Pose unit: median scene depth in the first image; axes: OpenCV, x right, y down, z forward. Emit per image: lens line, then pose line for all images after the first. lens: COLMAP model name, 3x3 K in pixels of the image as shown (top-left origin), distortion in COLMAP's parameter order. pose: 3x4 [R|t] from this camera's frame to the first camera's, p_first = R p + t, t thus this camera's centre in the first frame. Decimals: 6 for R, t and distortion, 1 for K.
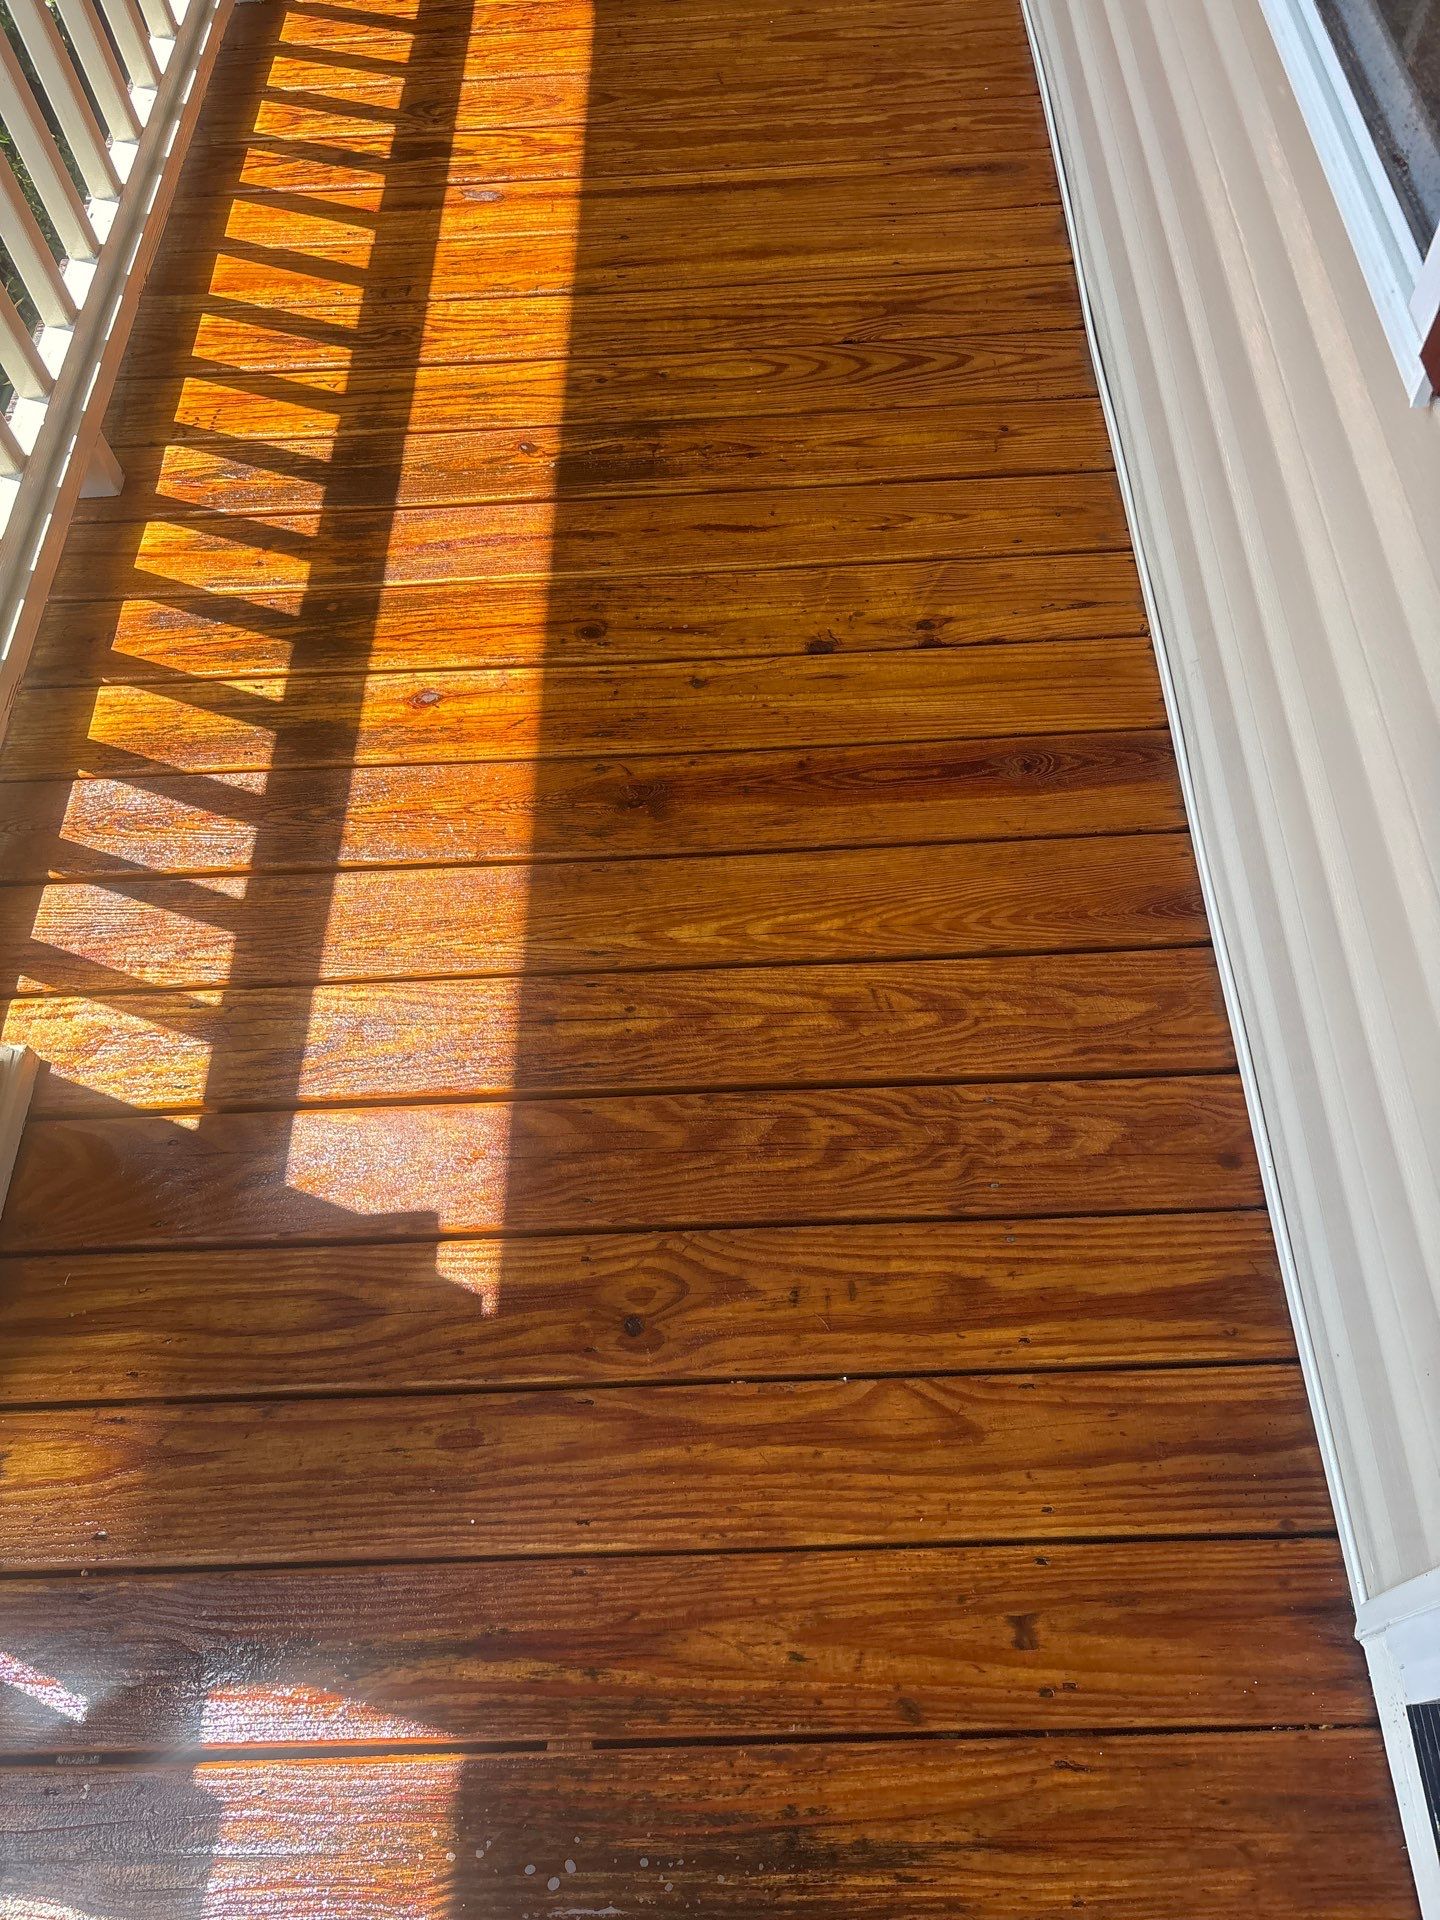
lens RADIAL K [[1432.8, 0, 714.9], [0, 1432.8, 970.9], [0, 0, 1]] dist [0.012093, -0.003558]
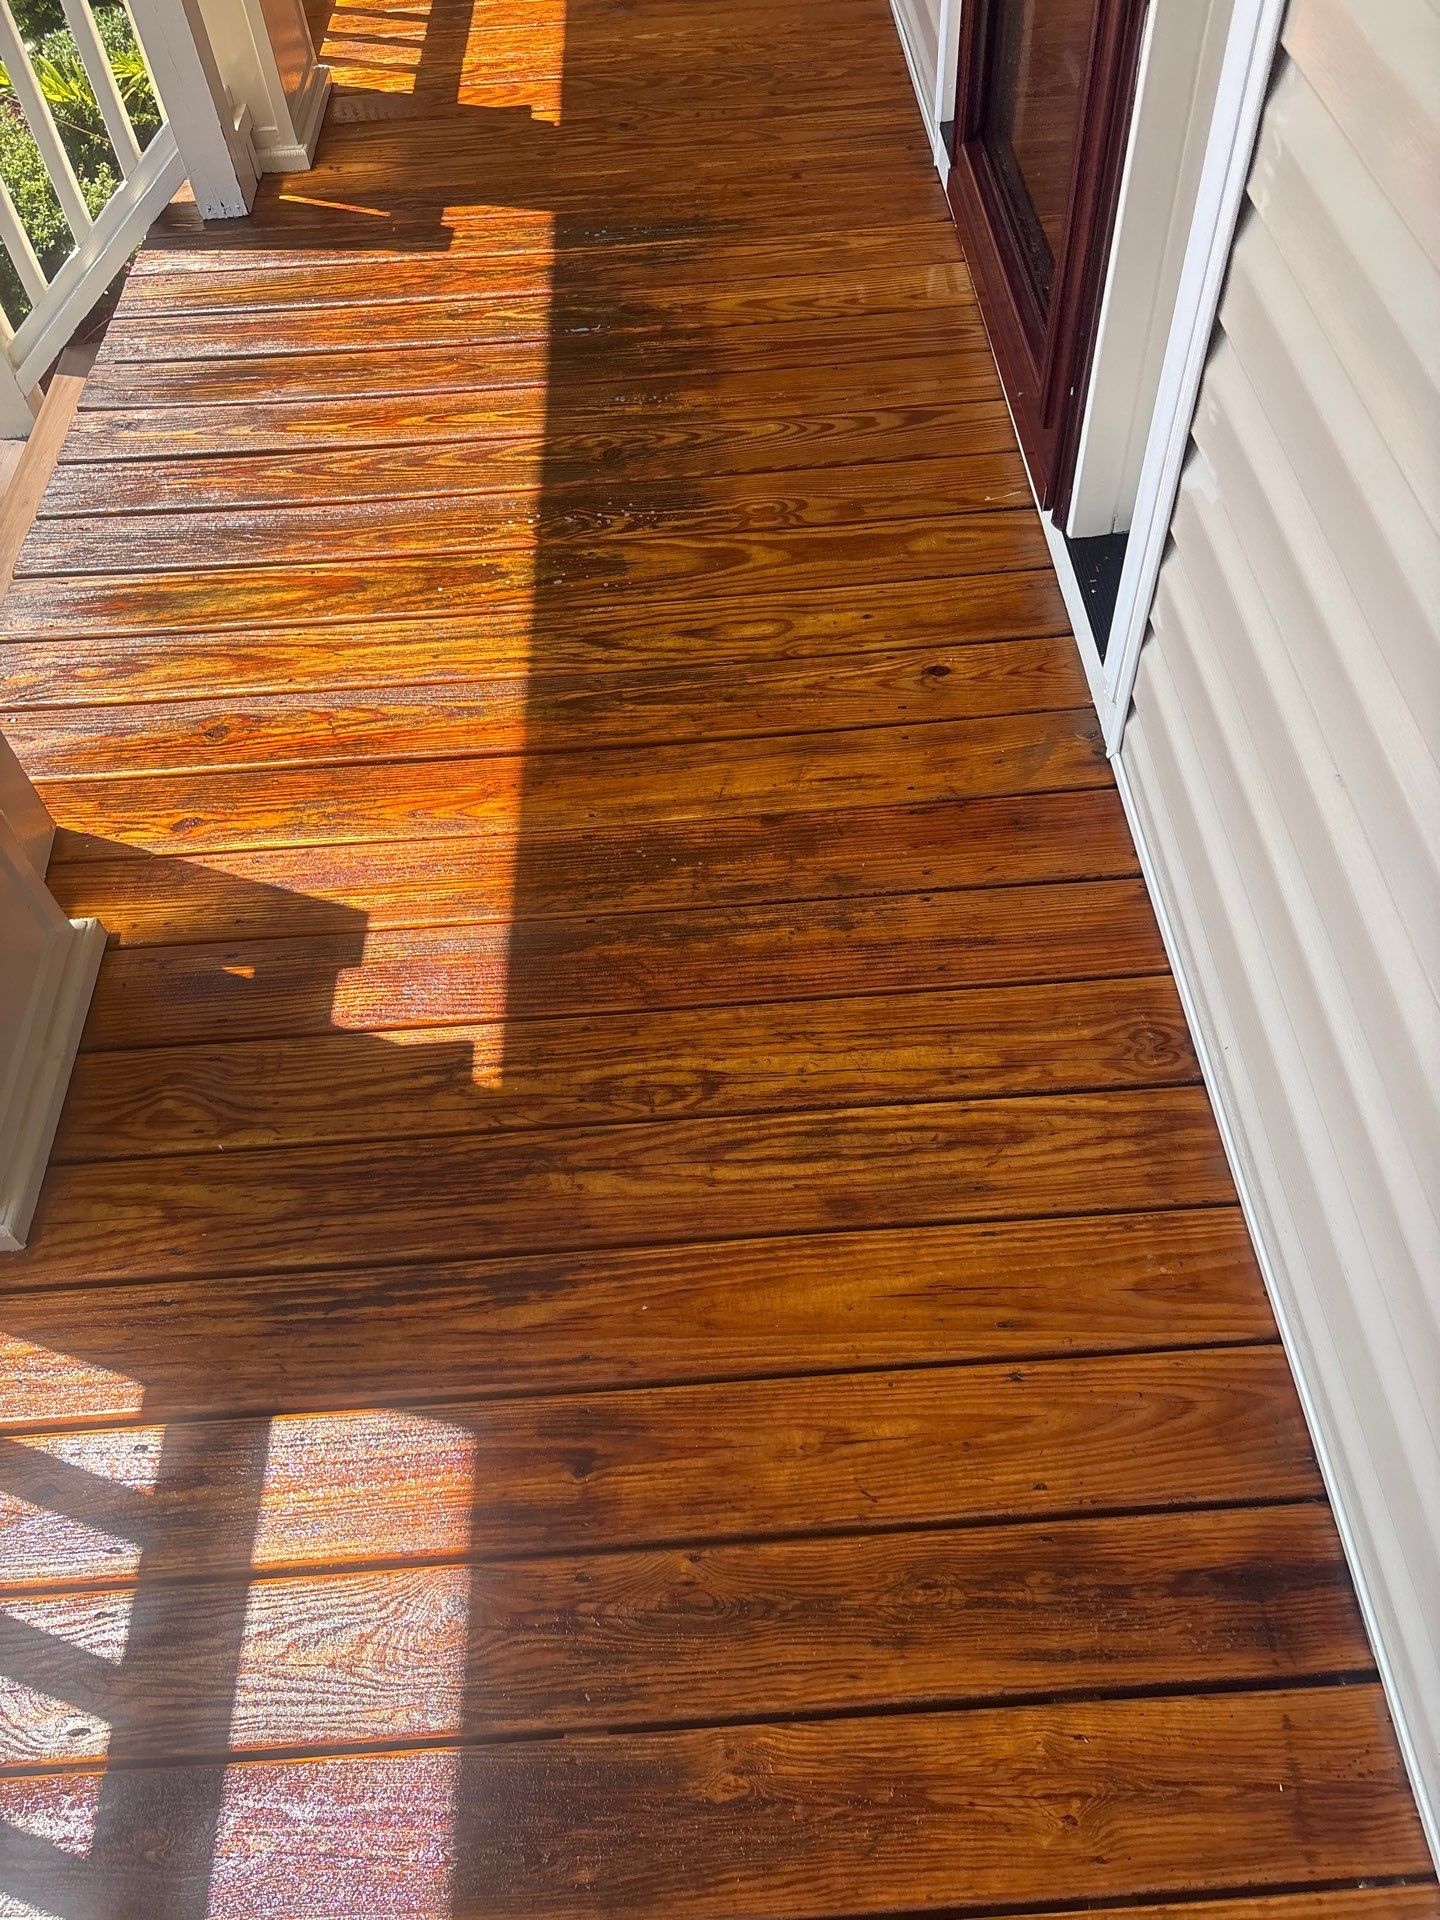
lens RADIAL K [[1432.8, 0, 732.1], [0, 1432.8, 953.2], [0, 0, 1]] dist [0.012093, -0.003558]
pose [[0.998848, -0.042862, 0.021564, 0.001491], [0.045145, 0.991774, -0.119775, 0.331972], [-0.016253, 0.120611, 0.992567, -0.192699]]
